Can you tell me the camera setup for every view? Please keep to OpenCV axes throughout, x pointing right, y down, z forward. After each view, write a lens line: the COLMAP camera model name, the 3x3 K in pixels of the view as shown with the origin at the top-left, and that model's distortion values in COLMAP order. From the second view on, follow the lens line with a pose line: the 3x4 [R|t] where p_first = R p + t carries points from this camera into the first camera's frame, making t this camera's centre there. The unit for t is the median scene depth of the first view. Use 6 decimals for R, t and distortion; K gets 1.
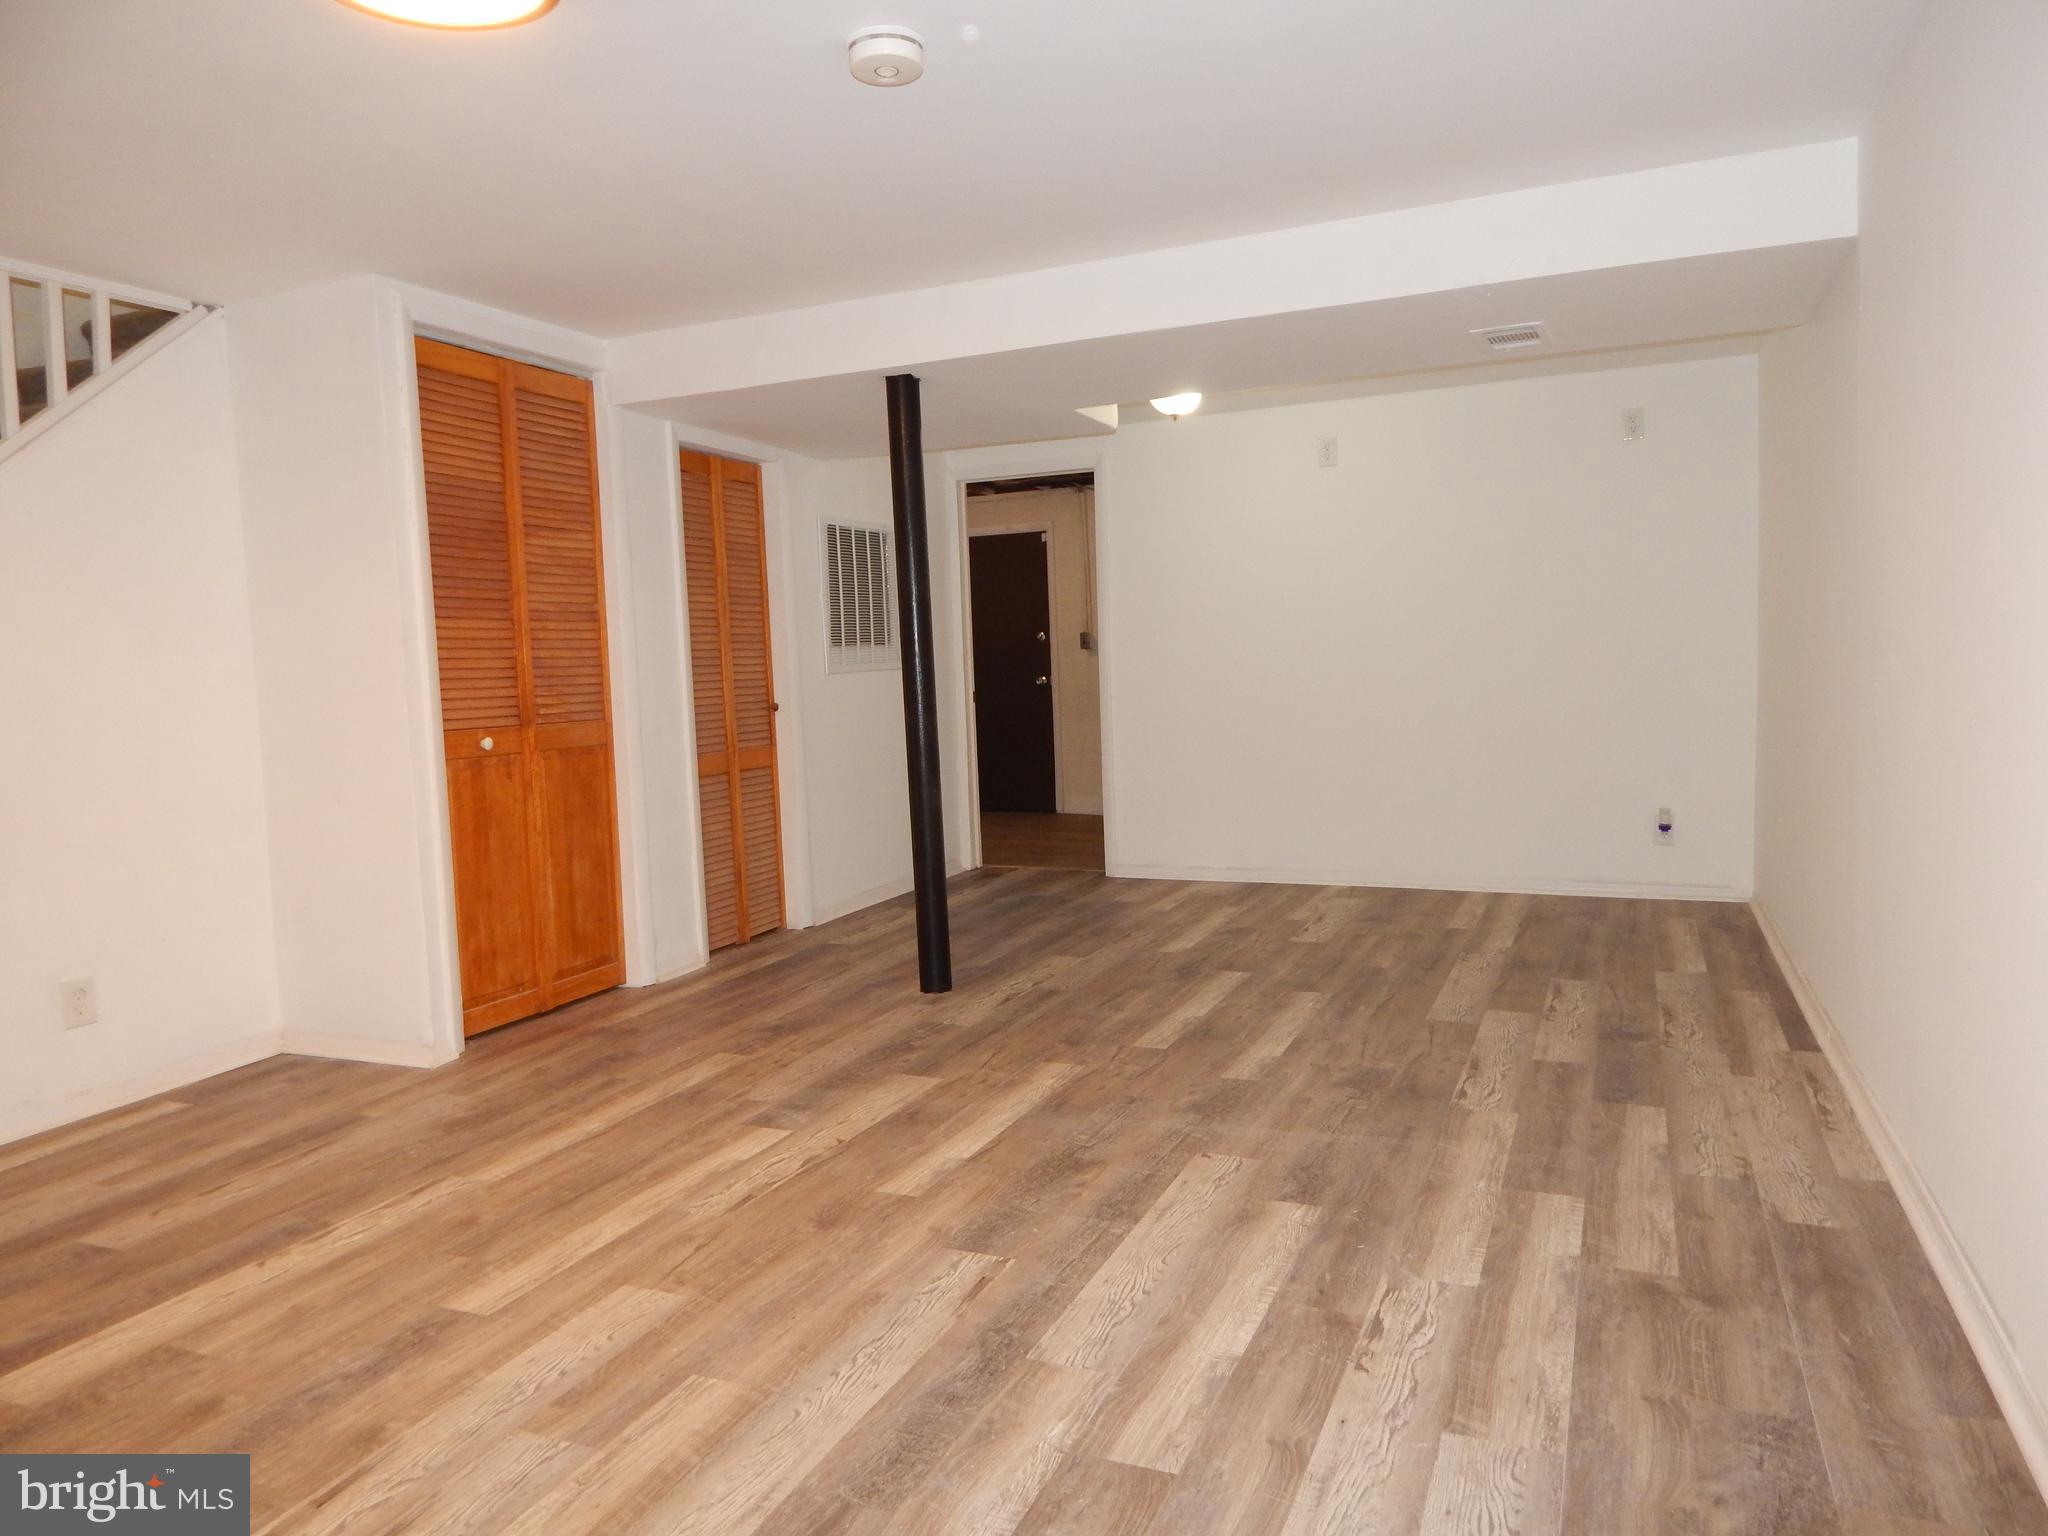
lens RADIAL K [[1361.0, 0, 1024.5], [0, 1361.0, 754.6], [0, 0, 1]] dist [0.019219, -0.018219]
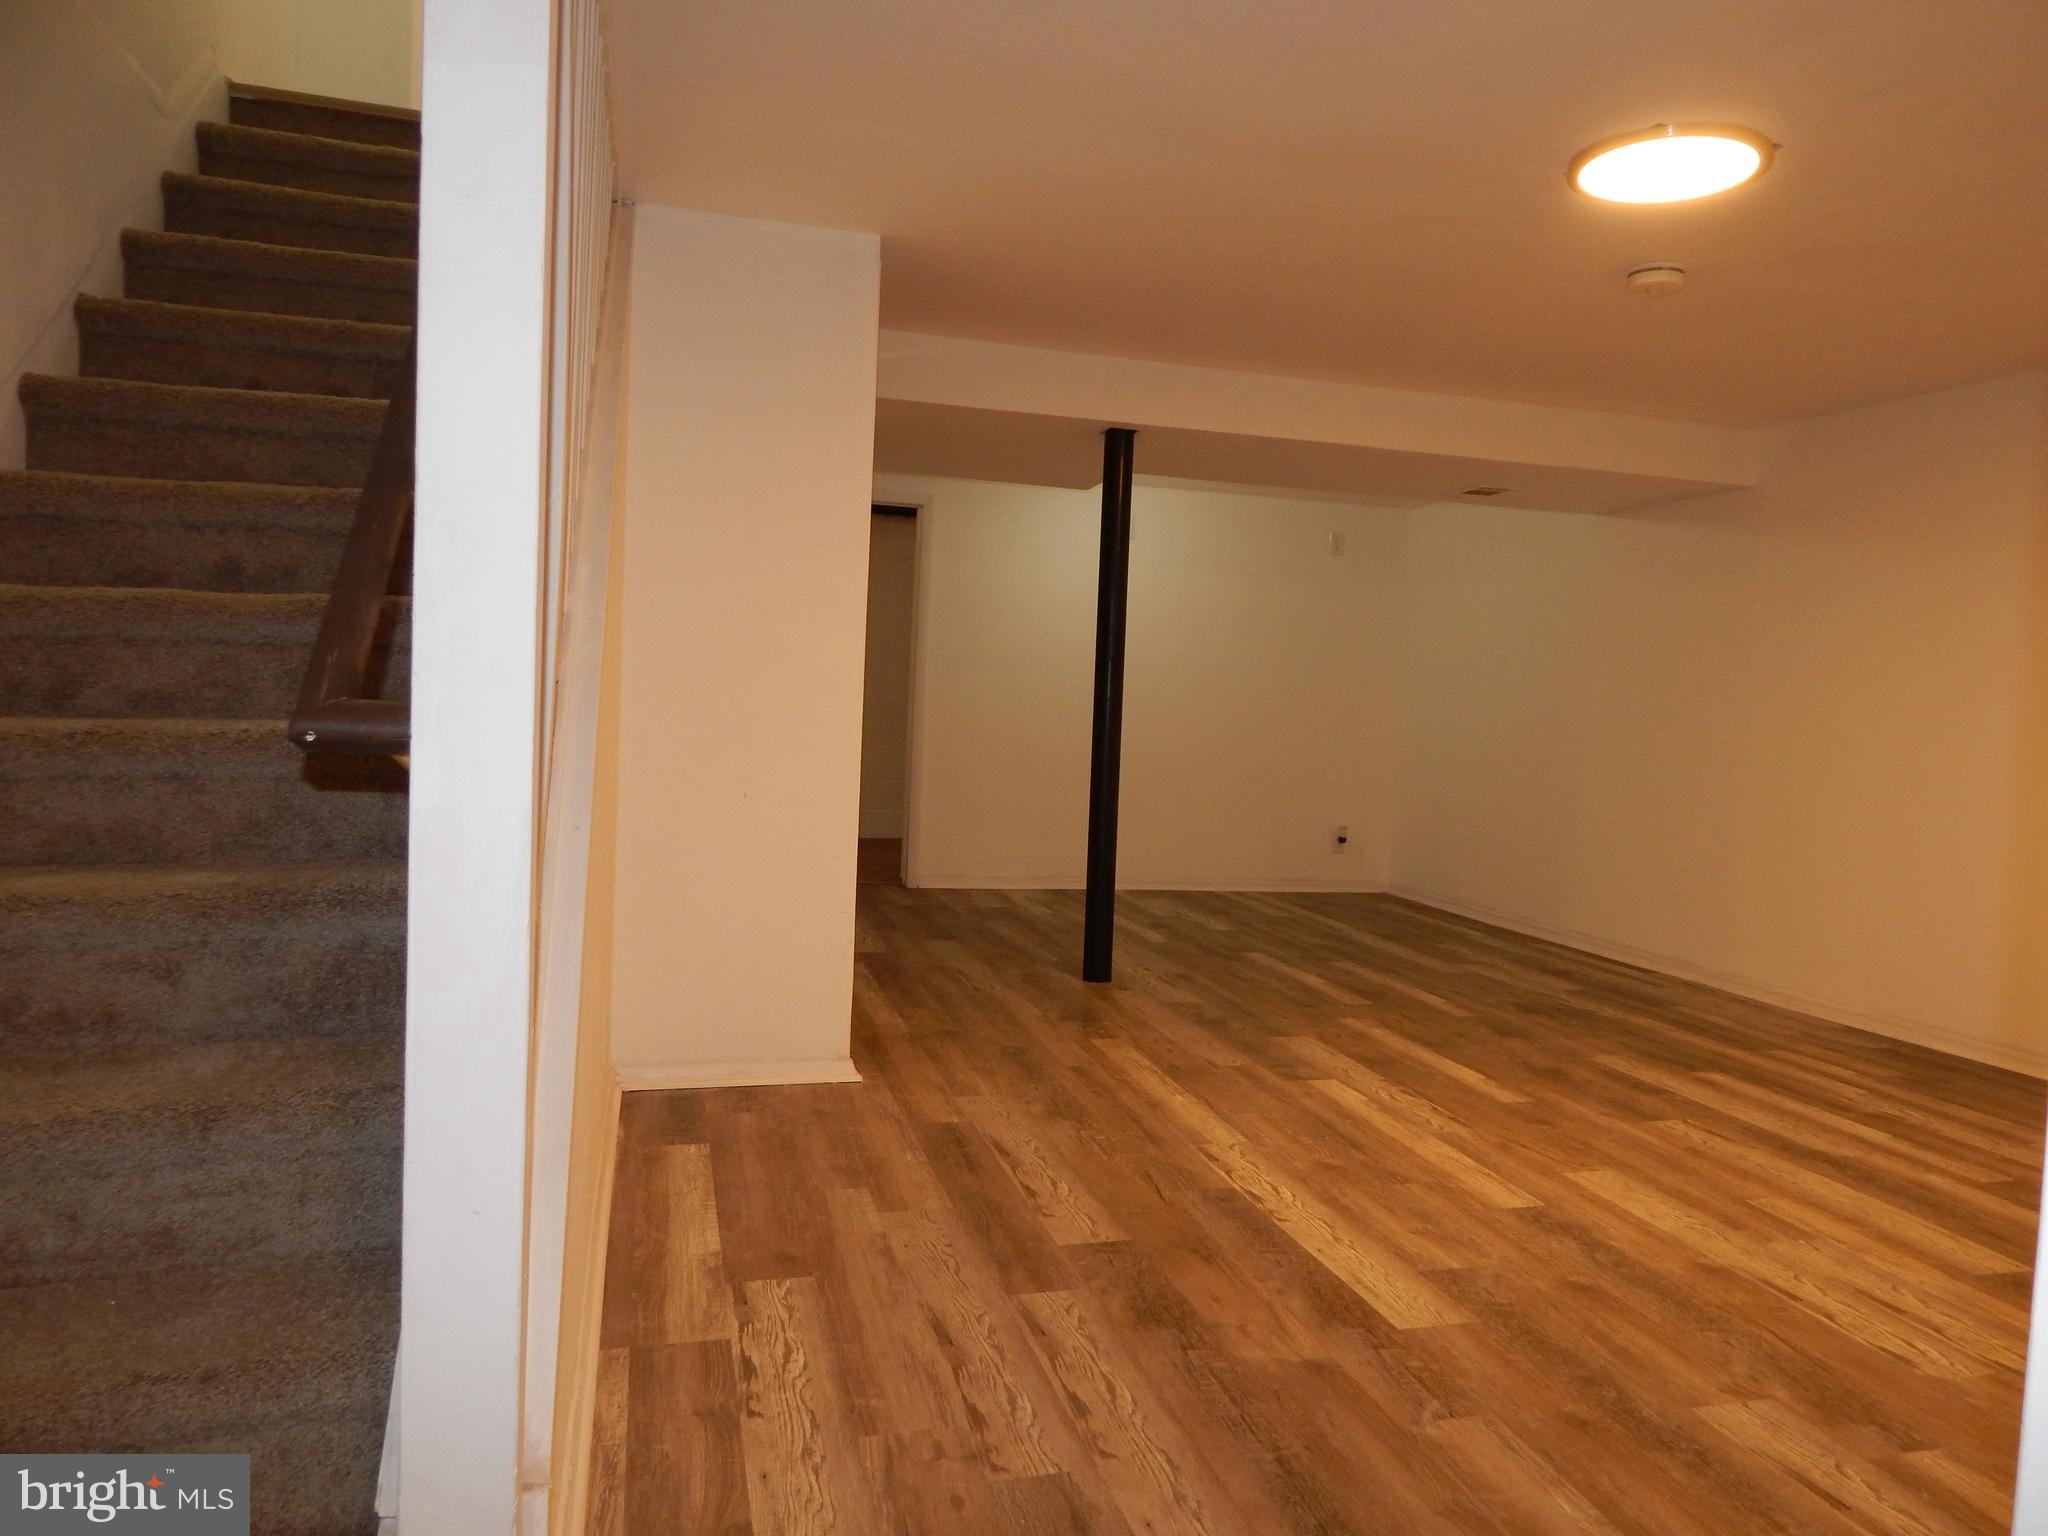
lens RADIAL K [[1361.0, 0, 1024.7], [0, 1361.0, 780.8], [0, 0, 1]] dist [0.019219, -0.018219]
pose [[0.782260, 0.030712, 0.622195, -1.221271], [-0.028916, 0.999498, -0.012980, 0.039242], [-0.622281, -0.007838, 0.782755, 0.248122]]
